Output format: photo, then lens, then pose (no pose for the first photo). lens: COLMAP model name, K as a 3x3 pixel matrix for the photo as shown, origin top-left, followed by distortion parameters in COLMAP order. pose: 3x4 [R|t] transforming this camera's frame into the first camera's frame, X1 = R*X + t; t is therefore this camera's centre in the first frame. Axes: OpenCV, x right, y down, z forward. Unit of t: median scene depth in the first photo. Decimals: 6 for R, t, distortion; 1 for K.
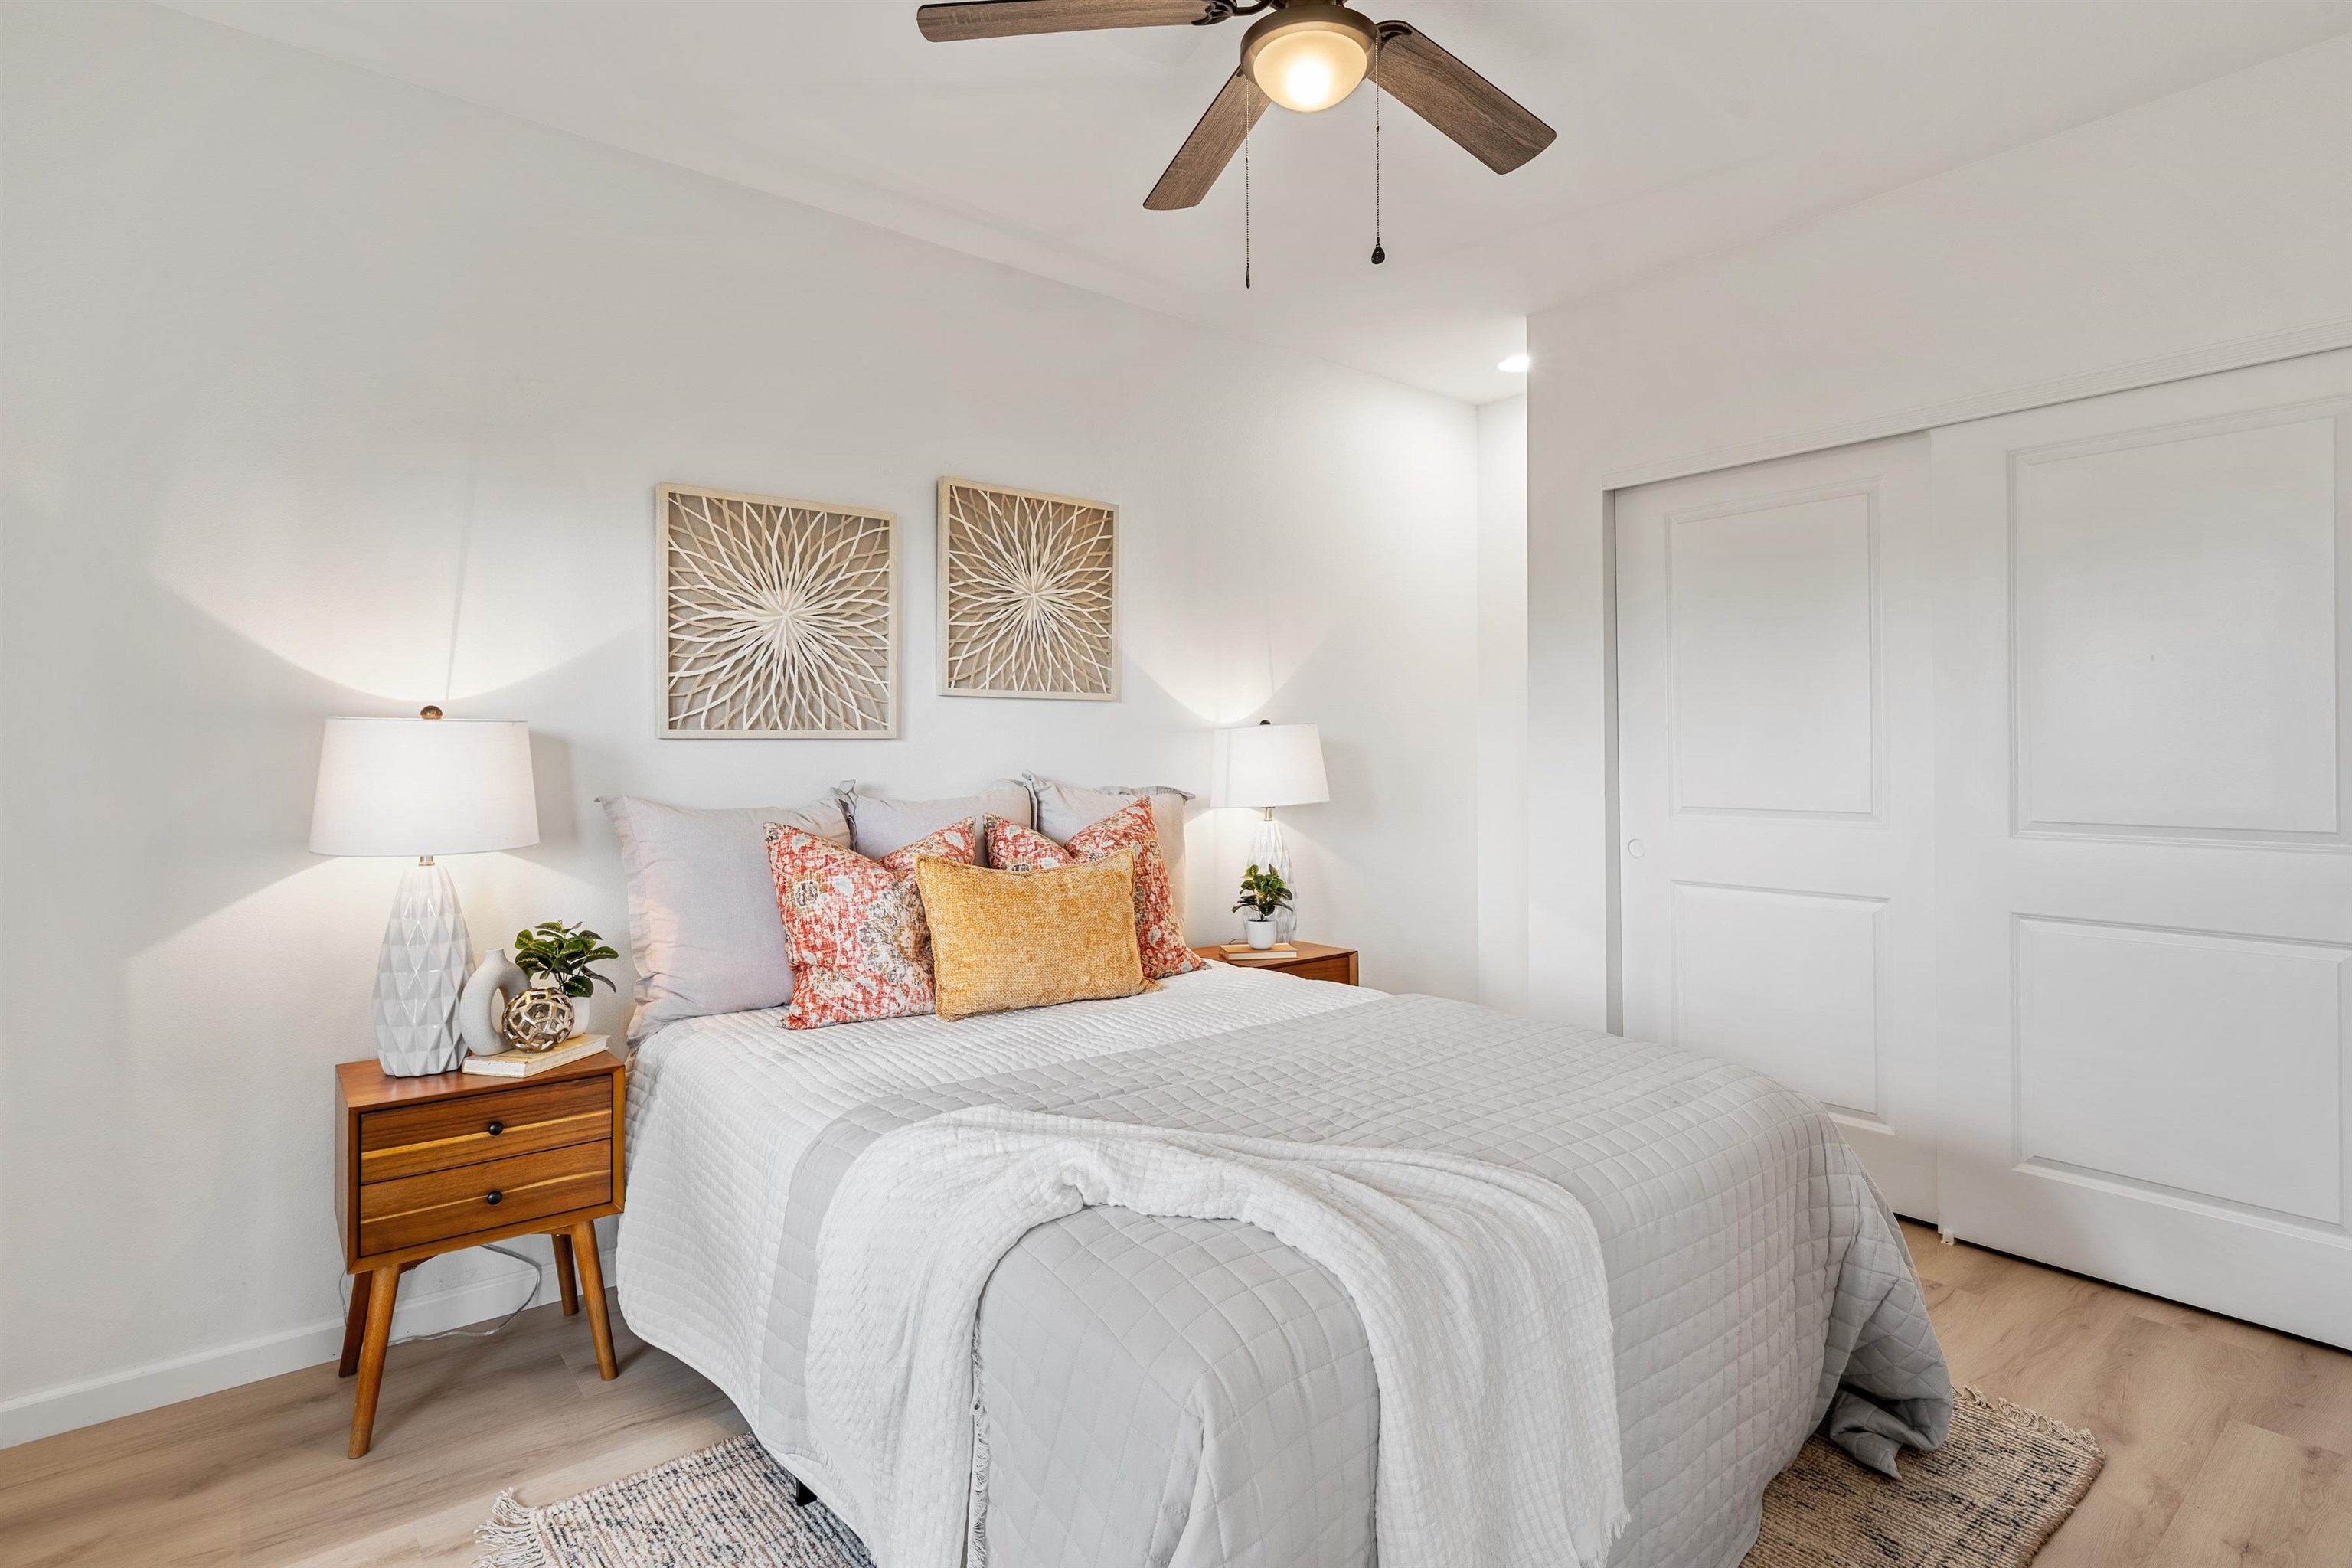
lens RADIAL K [[1220.8, 0, 1179.9], [0, 1220.8, 765.1], [0, 0, 1]] dist [0.000390, 0.000044]
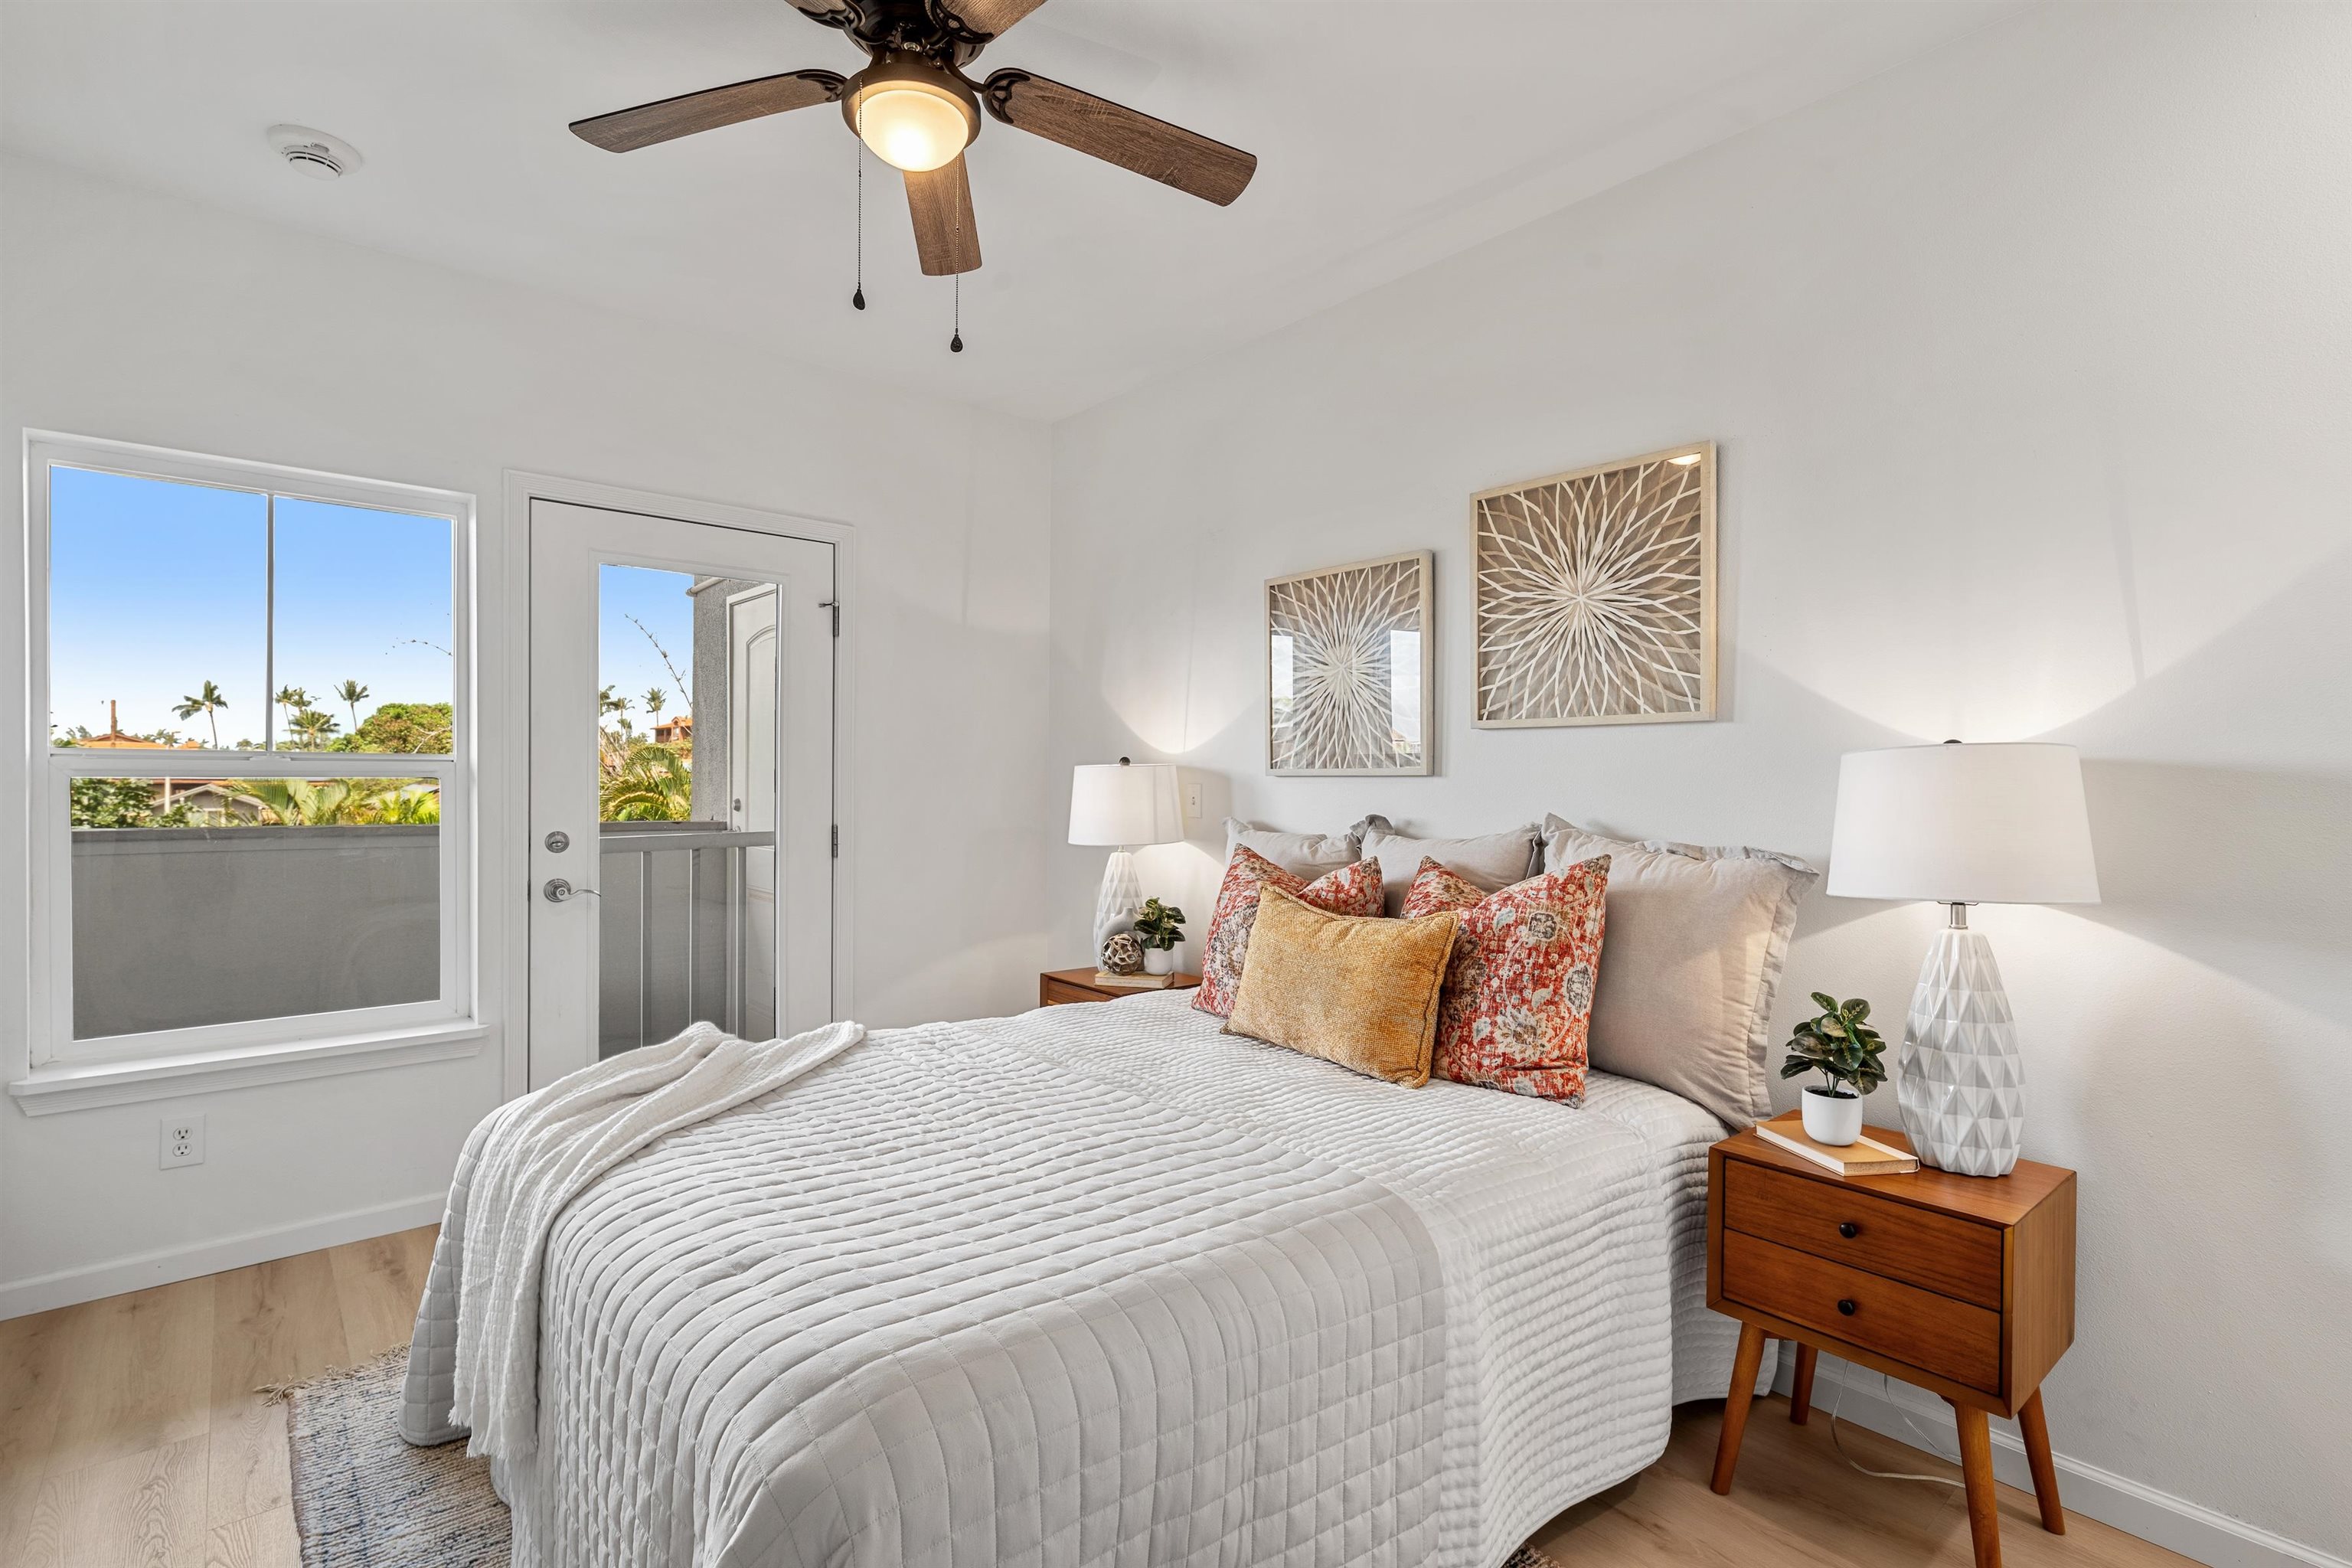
lens RADIAL K [[1144.7, 0, 1179.7], [0, 1144.7, 791.1], [0, 0, 1]] dist [0.003108, 0.000194]
pose [[-0.012447, 0.010630, -0.999866, 0.643155], [-0.020254, 0.999736, 0.010881, -0.014573], [0.999717, 0.020387, -0.012228, 0.748866]]
